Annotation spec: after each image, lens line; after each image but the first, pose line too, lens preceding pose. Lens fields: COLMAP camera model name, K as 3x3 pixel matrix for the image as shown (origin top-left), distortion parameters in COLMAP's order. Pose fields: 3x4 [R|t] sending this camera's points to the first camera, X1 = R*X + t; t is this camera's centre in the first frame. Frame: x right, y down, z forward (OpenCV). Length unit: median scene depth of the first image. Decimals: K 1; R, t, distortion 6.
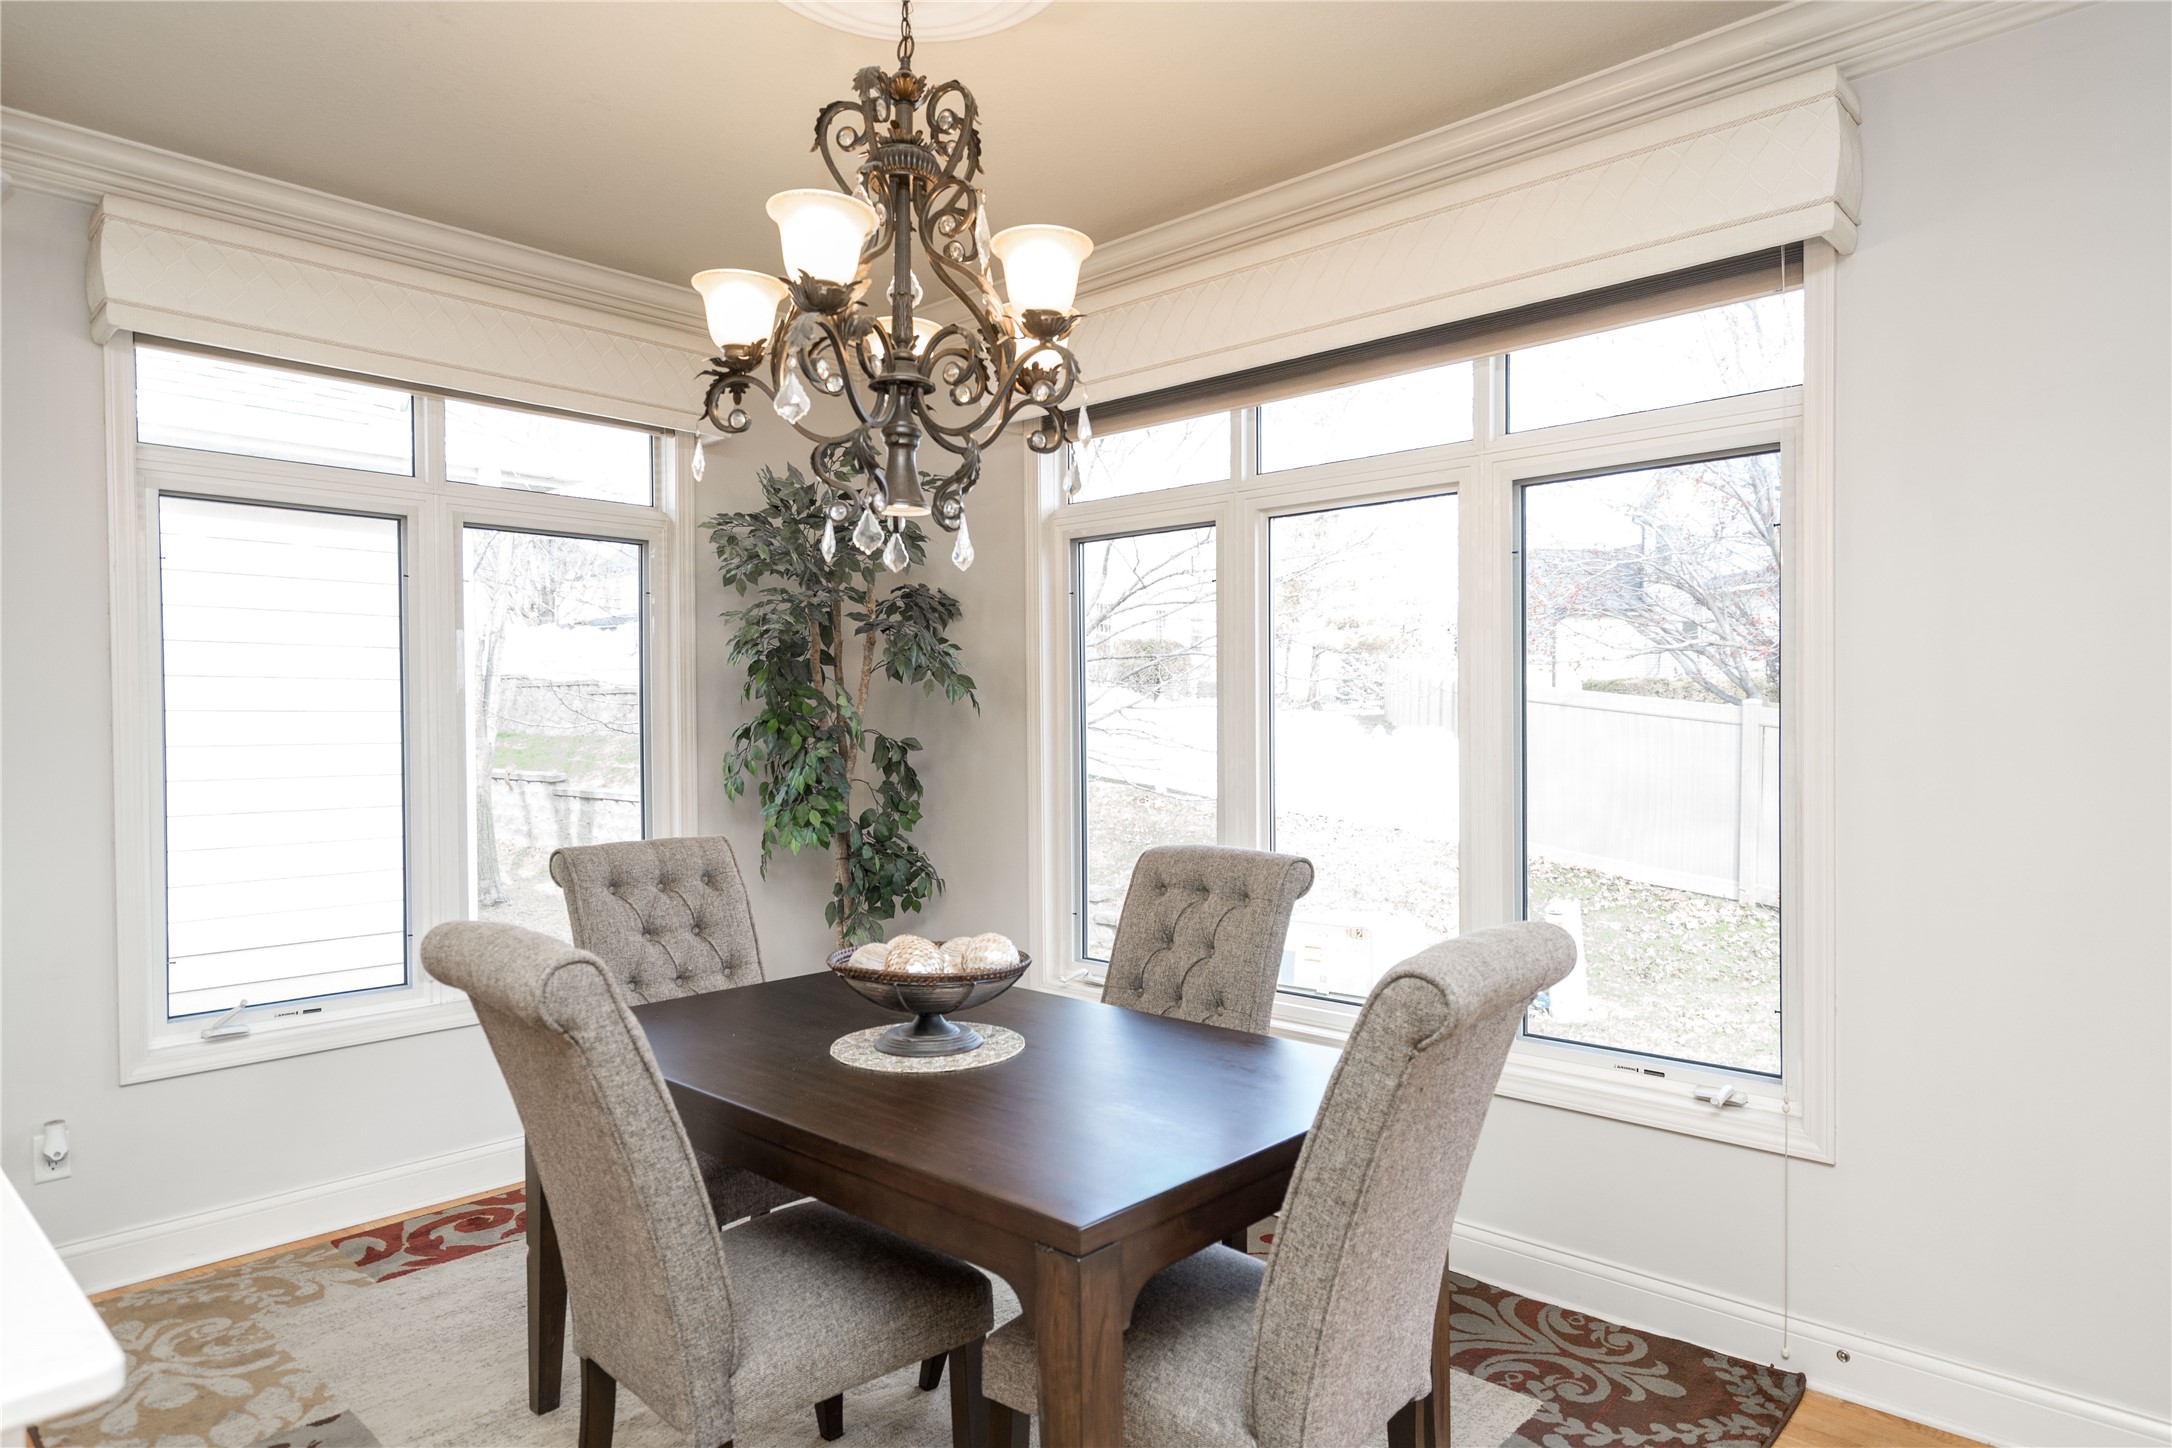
lens RADIAL K [[1302.3, 0, 1084.4], [0, 1302.3, 745.3], [0, 0, 1]] dist [0.014300, -0.004712]
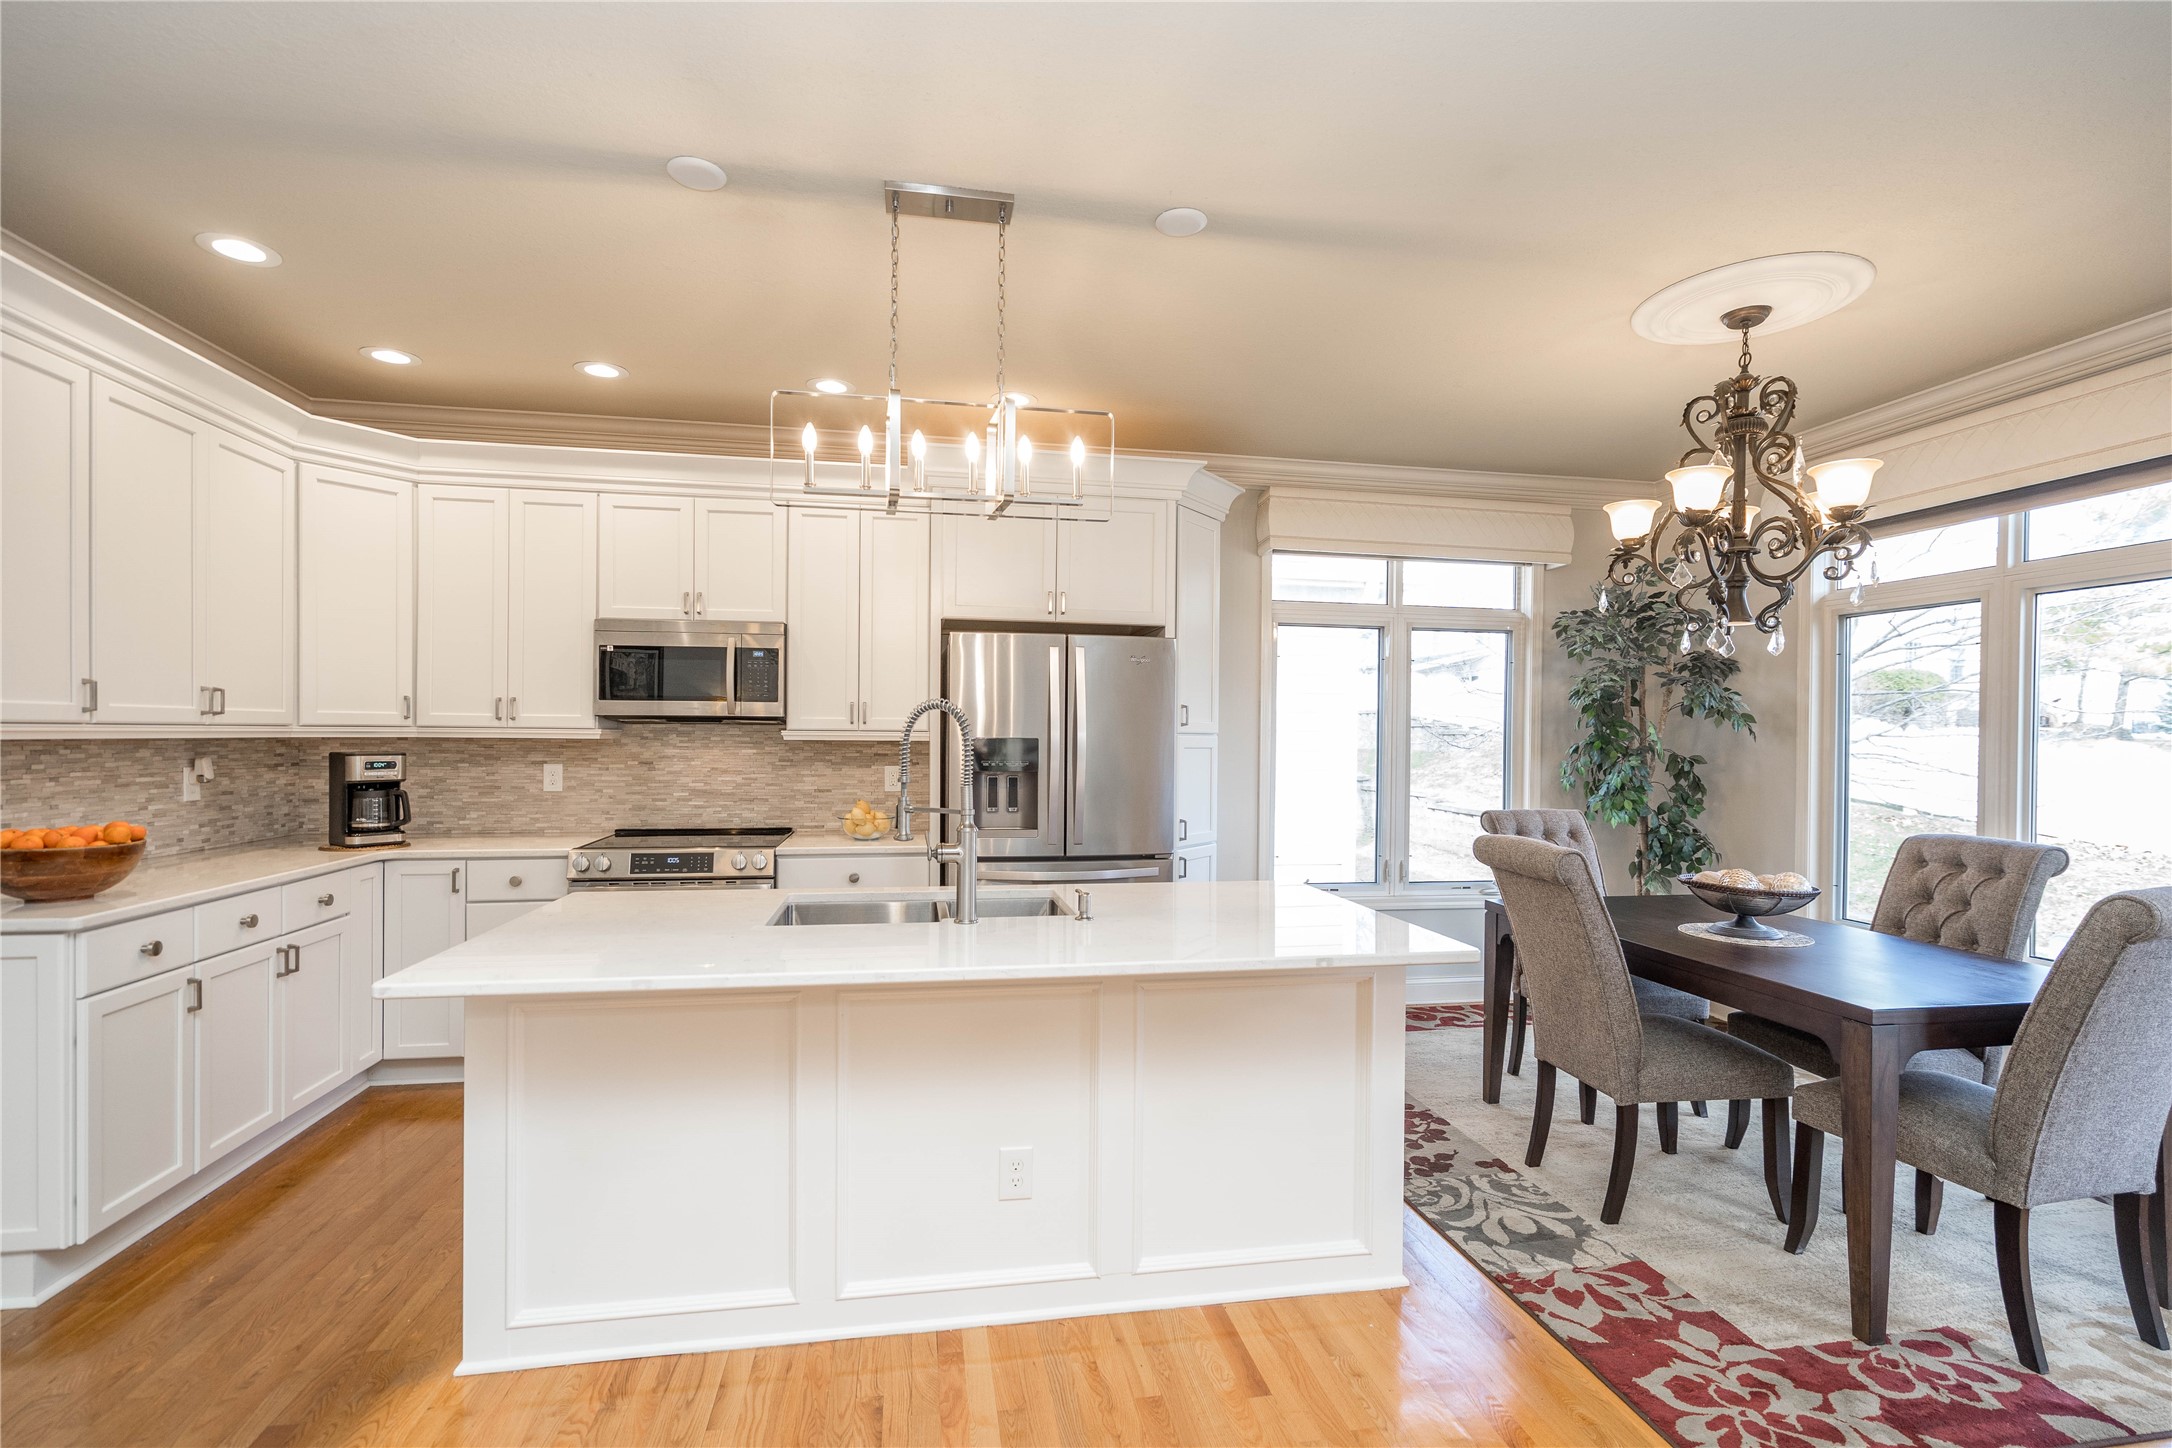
lens RADIAL K [[986.0, 0, 1075.9], [0, 986.0, 742.2], [0, 0, 1]] dist [-0.002071, 0.002100]
pose [[0.800810, 0.020217, -0.598578, -0.038159], [-0.029337, 0.999555, -0.005488, 0.008058], [0.598200, 0.021956, 0.801046, -0.407508]]
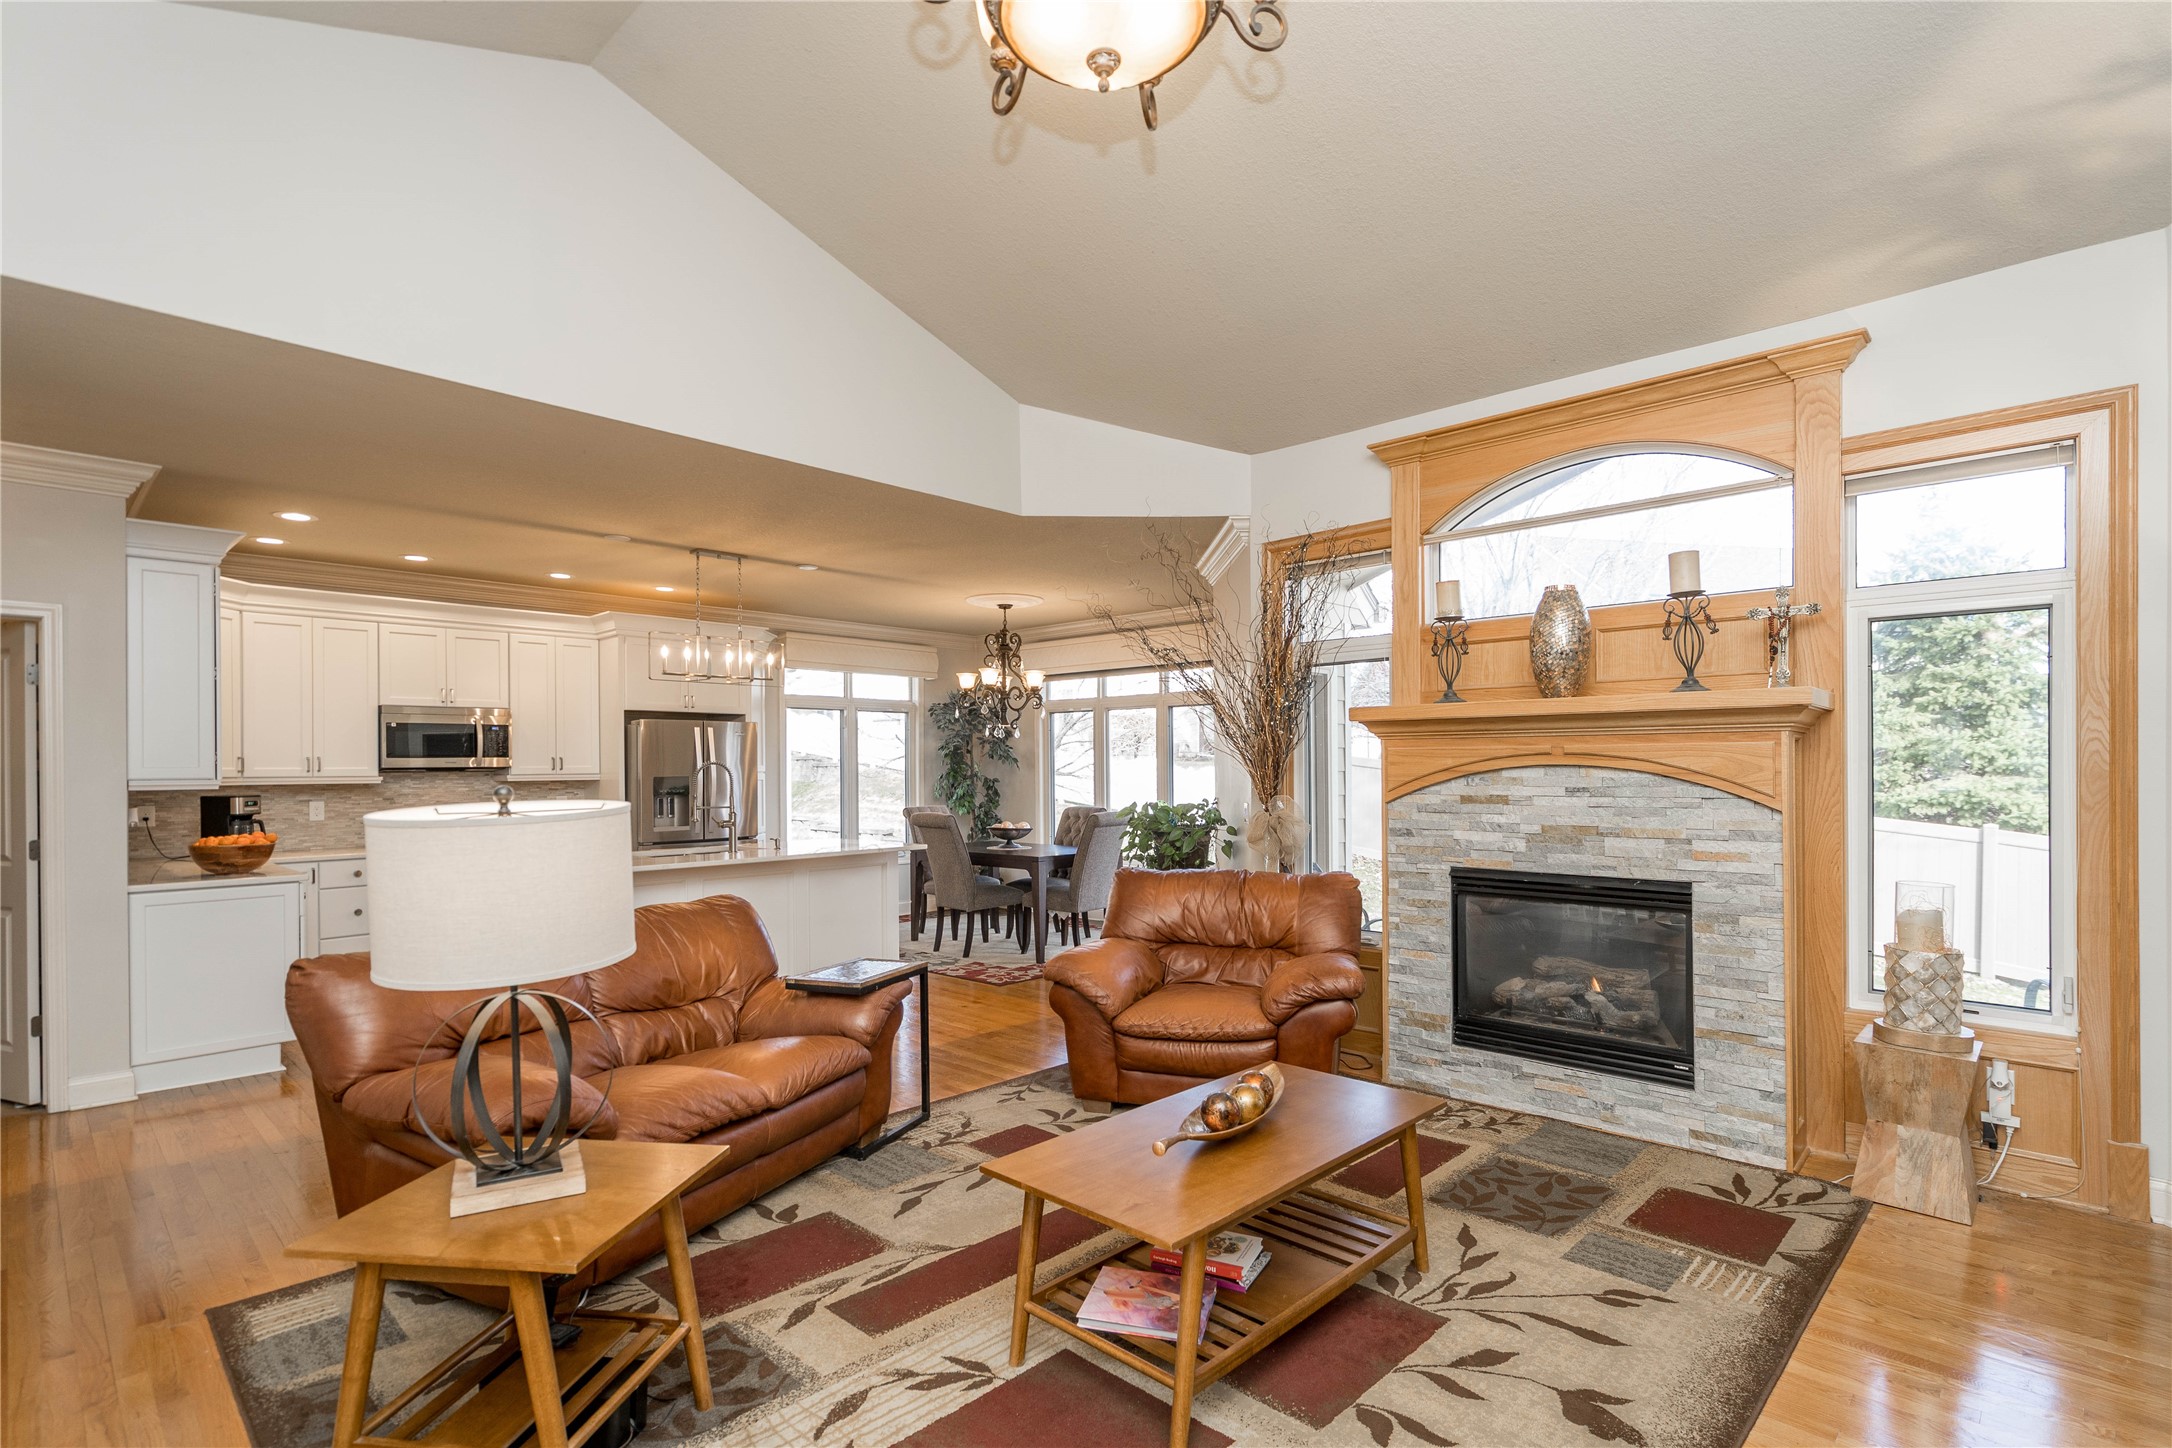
lens RADIAL K [[1040.0, 0, 1081.4], [0, 1040.0, 763.6], [0, 0, 1]] dist [0.005599, 0.000257]
pose [[0.999945, 0.000495, -0.010434, 0.113356], [-0.000753, 0.999694, -0.024733, 0.025958], [0.010419, 0.024740, 0.999640, -1.782223]]
